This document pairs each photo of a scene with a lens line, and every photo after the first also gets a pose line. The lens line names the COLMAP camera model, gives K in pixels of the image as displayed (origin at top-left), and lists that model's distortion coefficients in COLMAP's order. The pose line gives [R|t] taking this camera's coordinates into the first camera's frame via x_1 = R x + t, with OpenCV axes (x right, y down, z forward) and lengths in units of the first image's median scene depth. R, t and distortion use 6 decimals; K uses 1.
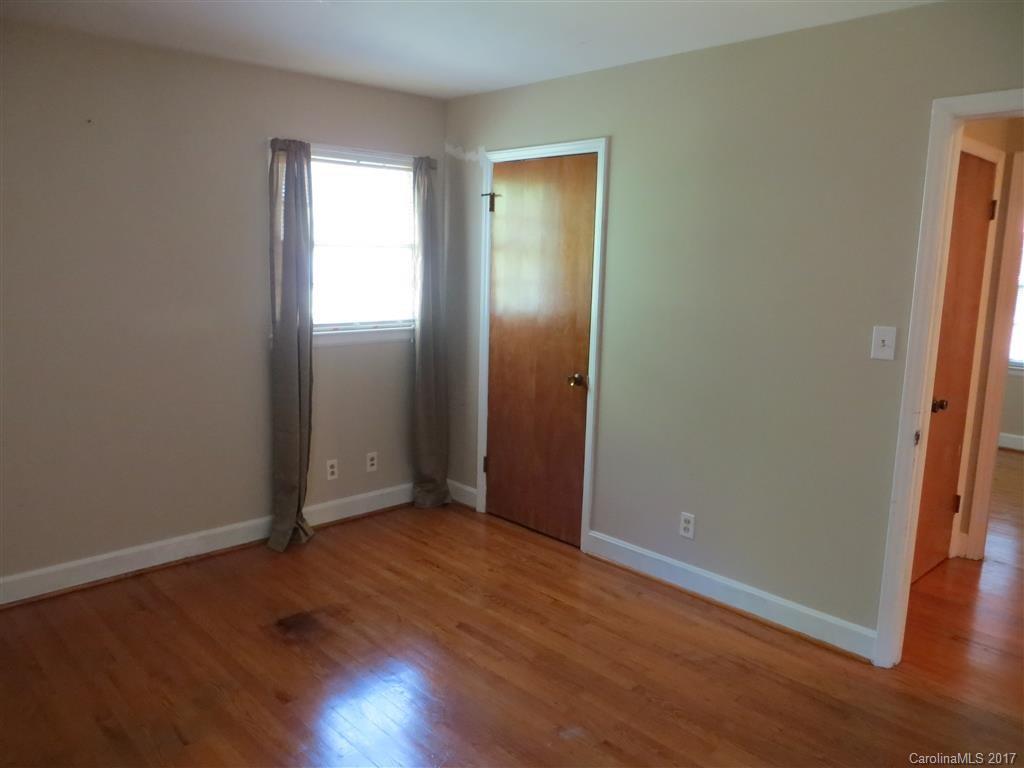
lens RADIAL K [[771.5, 0, 512.0], [0, 771.5, 384.0], [0, 0, 1]] dist [-0.001549, -0.004471]
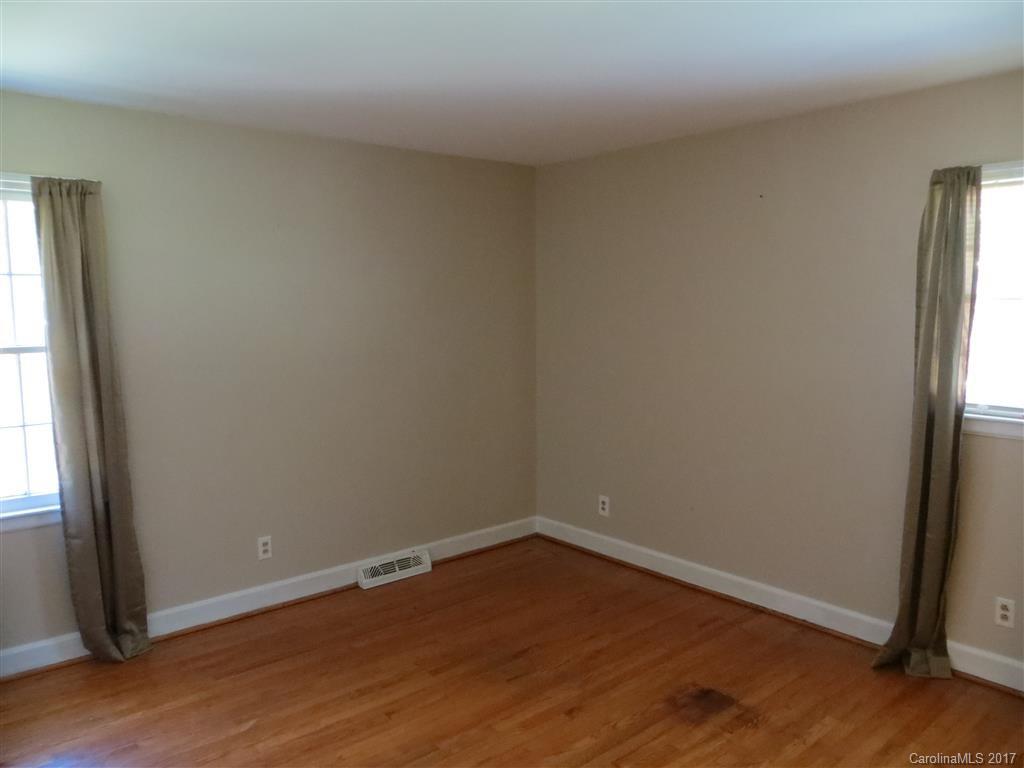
lens RADIAL K [[771.5, 0, 512.0], [0, 771.5, 384.0], [0, 0, 1]] dist [-0.001549, -0.004471]
pose [[-0.049718, 0.088501, -0.994835, 0.584070], [-0.160275, 0.982451, 0.095409, -0.110376], [0.985819, 0.164191, -0.034661, 0.669052]]
